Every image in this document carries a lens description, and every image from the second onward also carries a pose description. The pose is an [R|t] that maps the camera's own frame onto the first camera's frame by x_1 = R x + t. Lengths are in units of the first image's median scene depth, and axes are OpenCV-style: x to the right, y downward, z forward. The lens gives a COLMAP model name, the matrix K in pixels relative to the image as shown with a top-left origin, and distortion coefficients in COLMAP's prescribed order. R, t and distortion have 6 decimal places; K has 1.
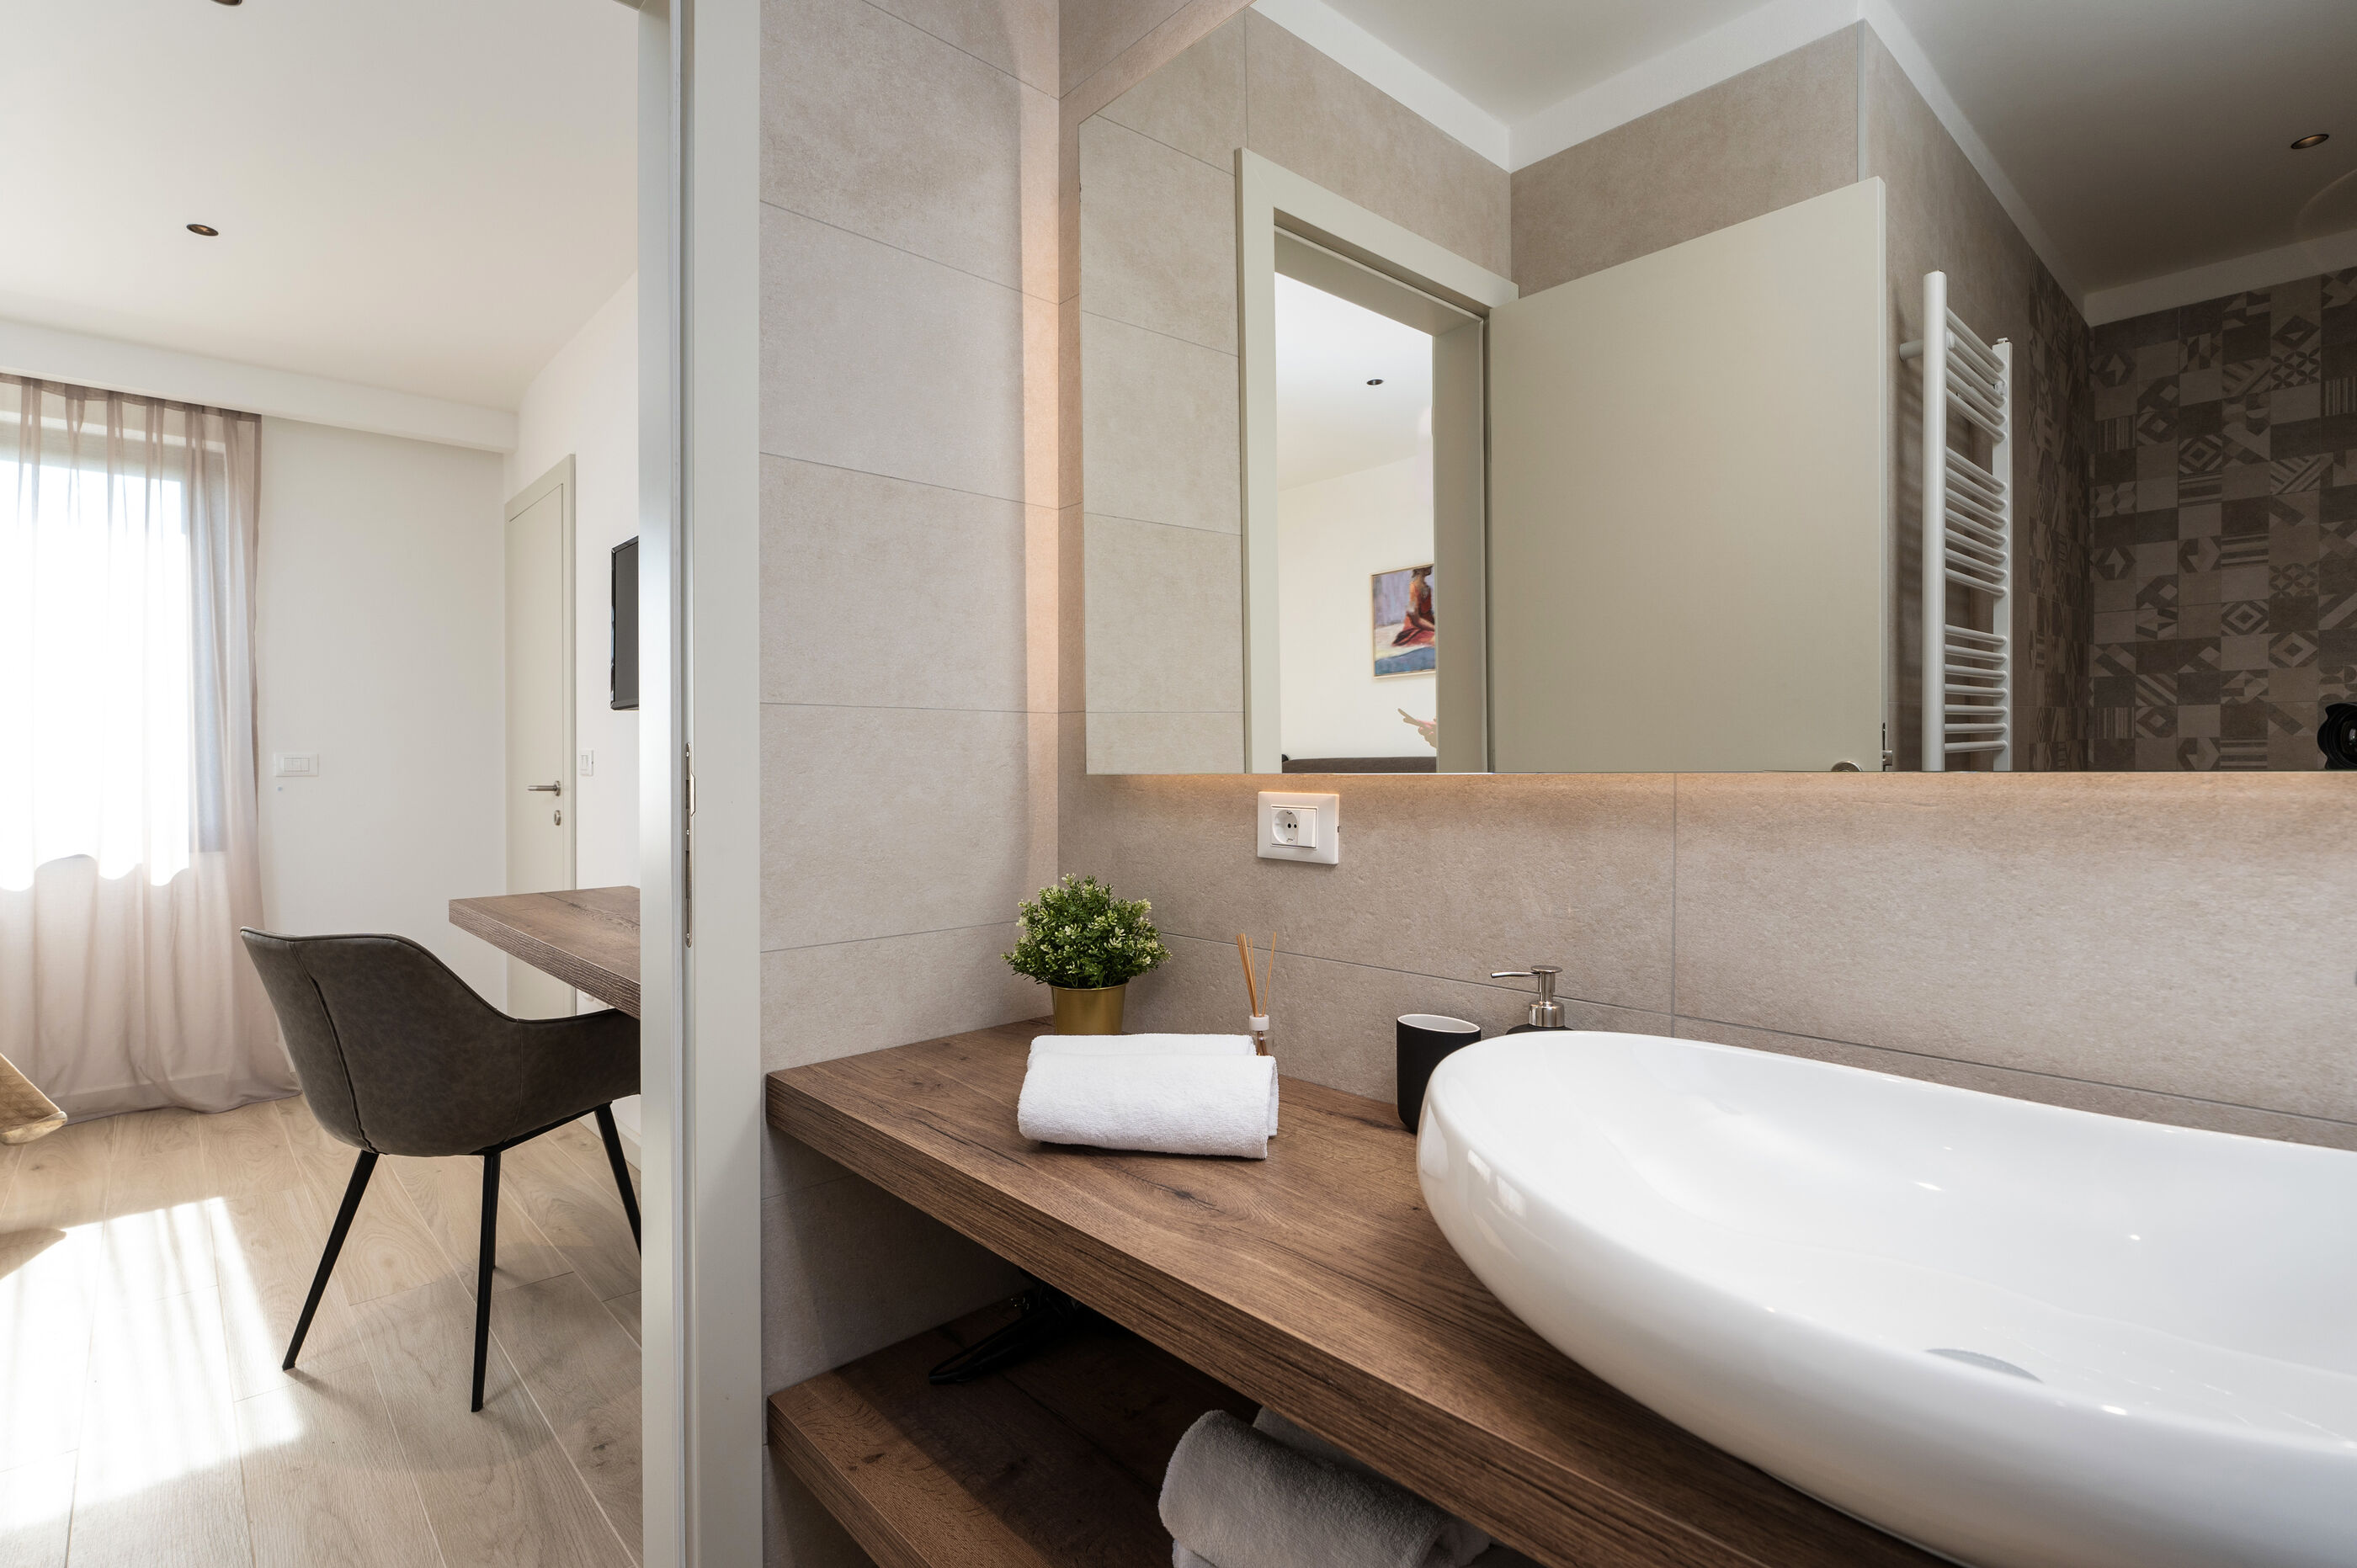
lens RADIAL K [[1105.0, 0, 1176.1], [0, 1105.0, 785.1], [0, 0, 1]] dist [-0.002929, 0.000263]
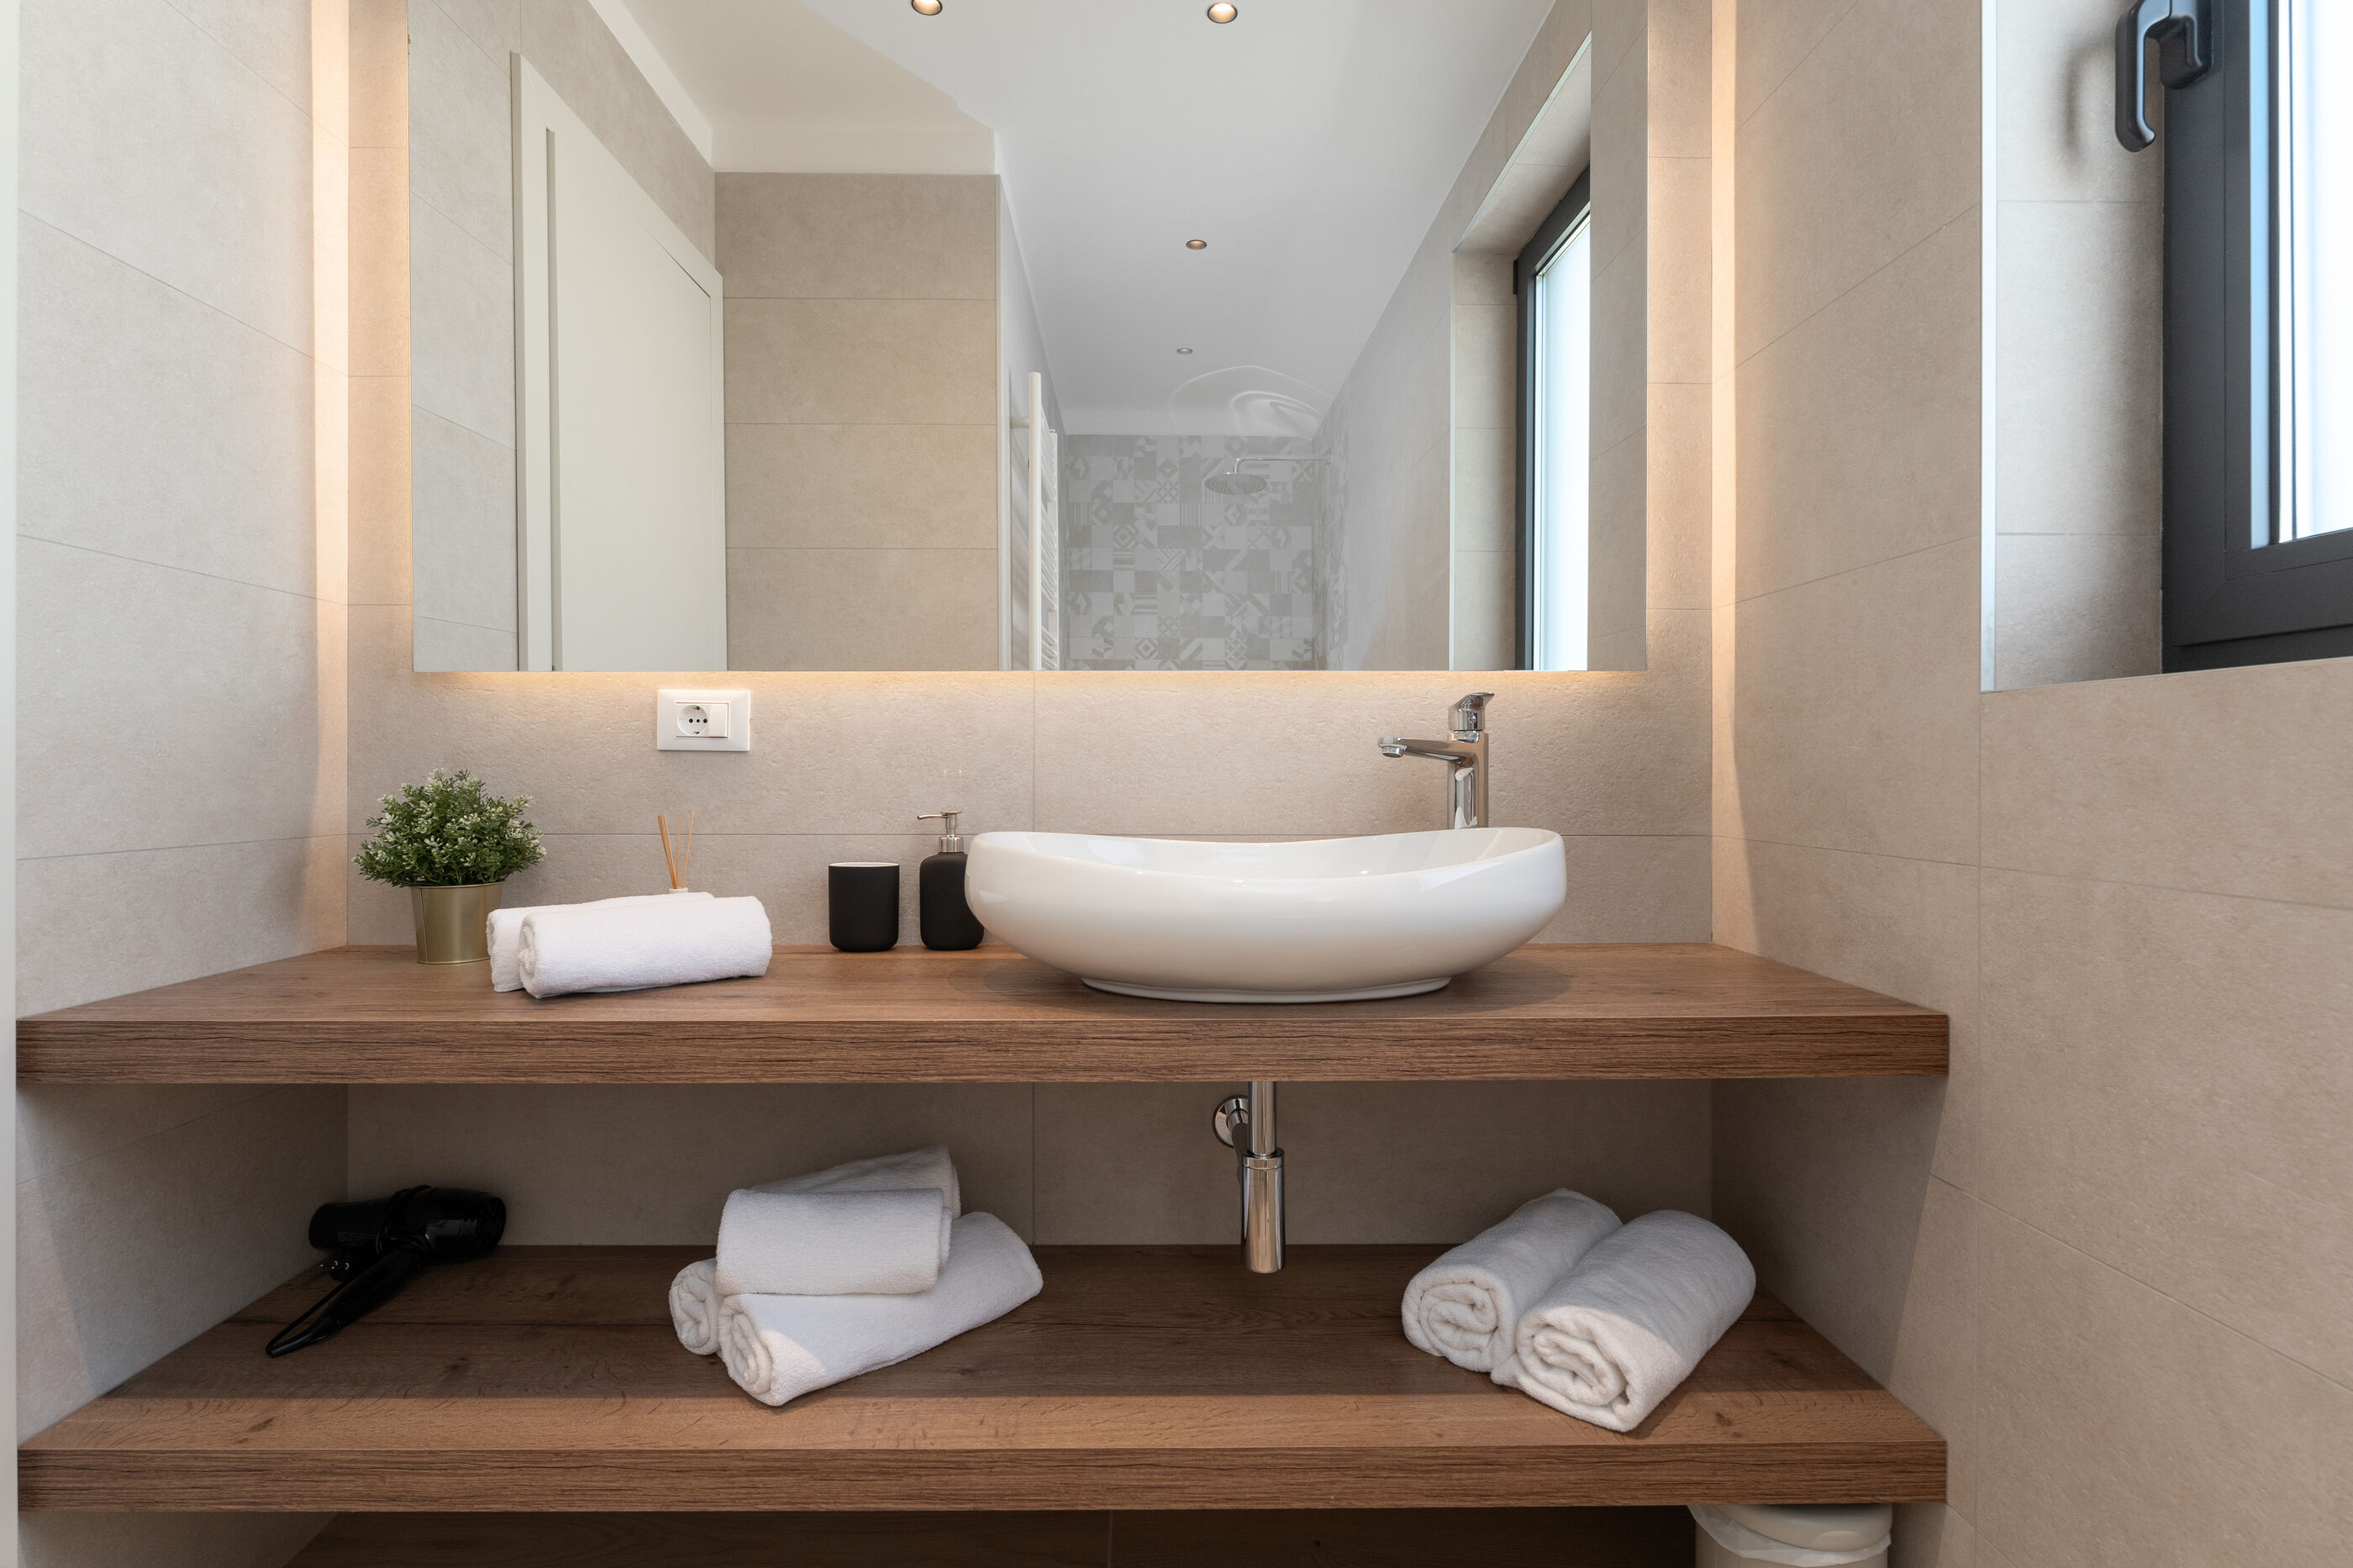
lens RADIAL K [[1103.1, 0, 1177.6], [0, 1103.1, 778.8], [0, 0, 1]] dist [-0.002929, 0.000263]
pose [[0.660440, -0.002326, 0.750875, -0.288967], [0.011387, 0.999911, -0.006918, 0.076969], [-0.750792, 0.013119, 0.660408, -0.071797]]
